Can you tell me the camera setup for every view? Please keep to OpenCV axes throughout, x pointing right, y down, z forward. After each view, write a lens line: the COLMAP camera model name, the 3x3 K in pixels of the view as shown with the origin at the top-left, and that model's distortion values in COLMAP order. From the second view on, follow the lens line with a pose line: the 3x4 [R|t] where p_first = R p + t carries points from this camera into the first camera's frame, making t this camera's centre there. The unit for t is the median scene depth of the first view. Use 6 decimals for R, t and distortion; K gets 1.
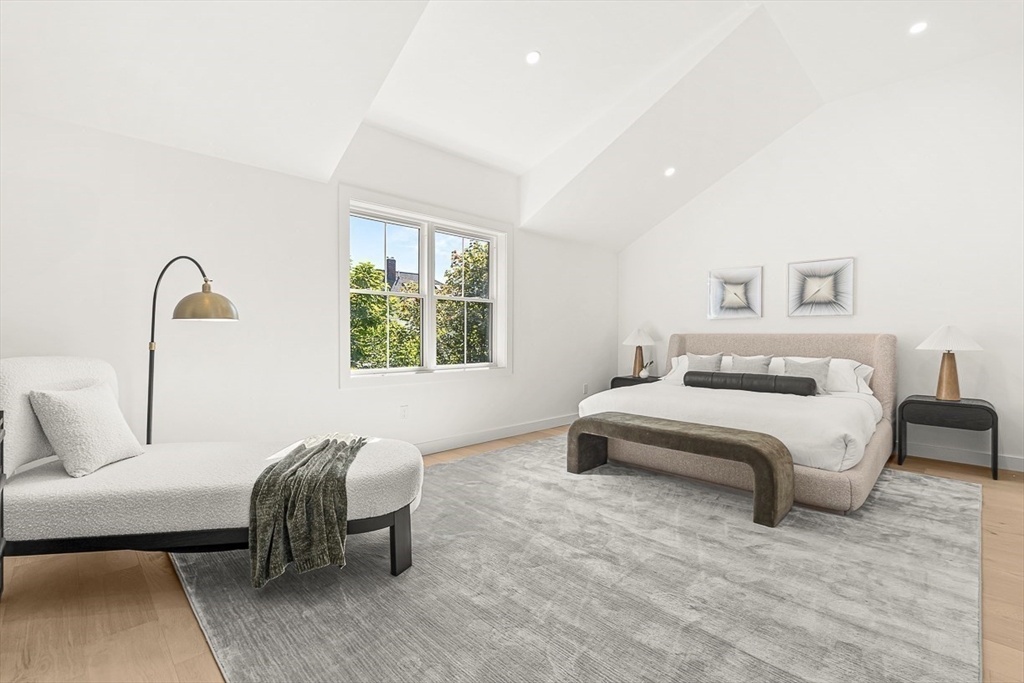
lens RADIAL K [[461.5, 0, 511.7], [0, 461.5, 339.9], [0, 0, 1]] dist [0.001489, 0.000510]
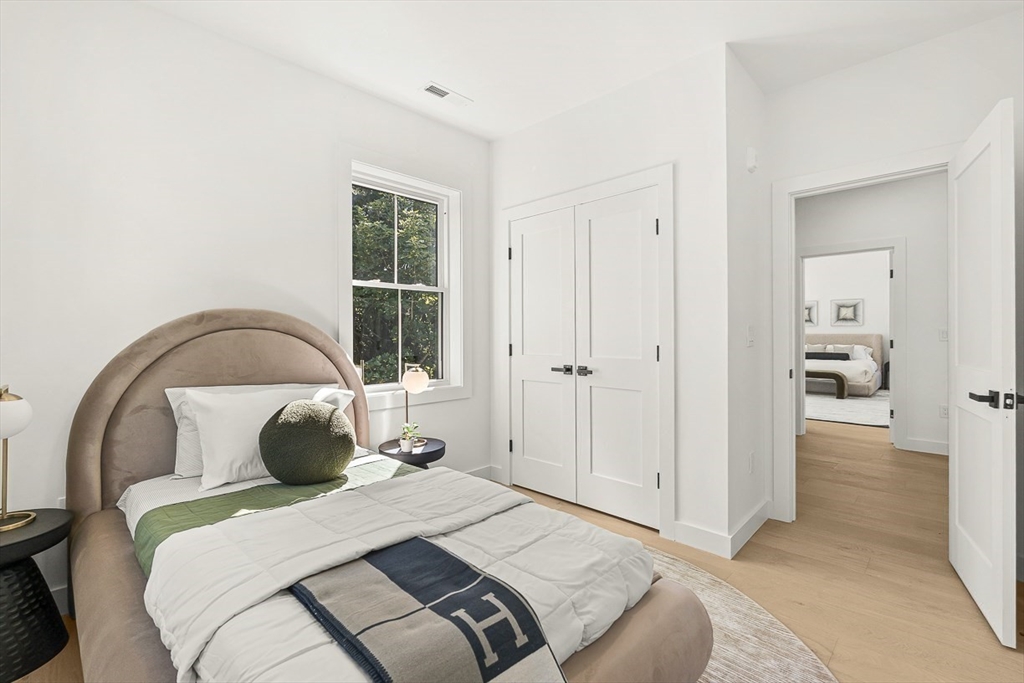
lens RADIAL K [[461.5, 0, 515.1], [0, 461.5, 332.3], [0, 0, 1]] dist [0.001489, 0.000510]
pose [[0.999749, -0.006089, 0.021566, -0.953904], [0.006340, 0.999912, -0.011629, -0.005414], [-0.021493, 0.011763, 0.999700, -1.148850]]
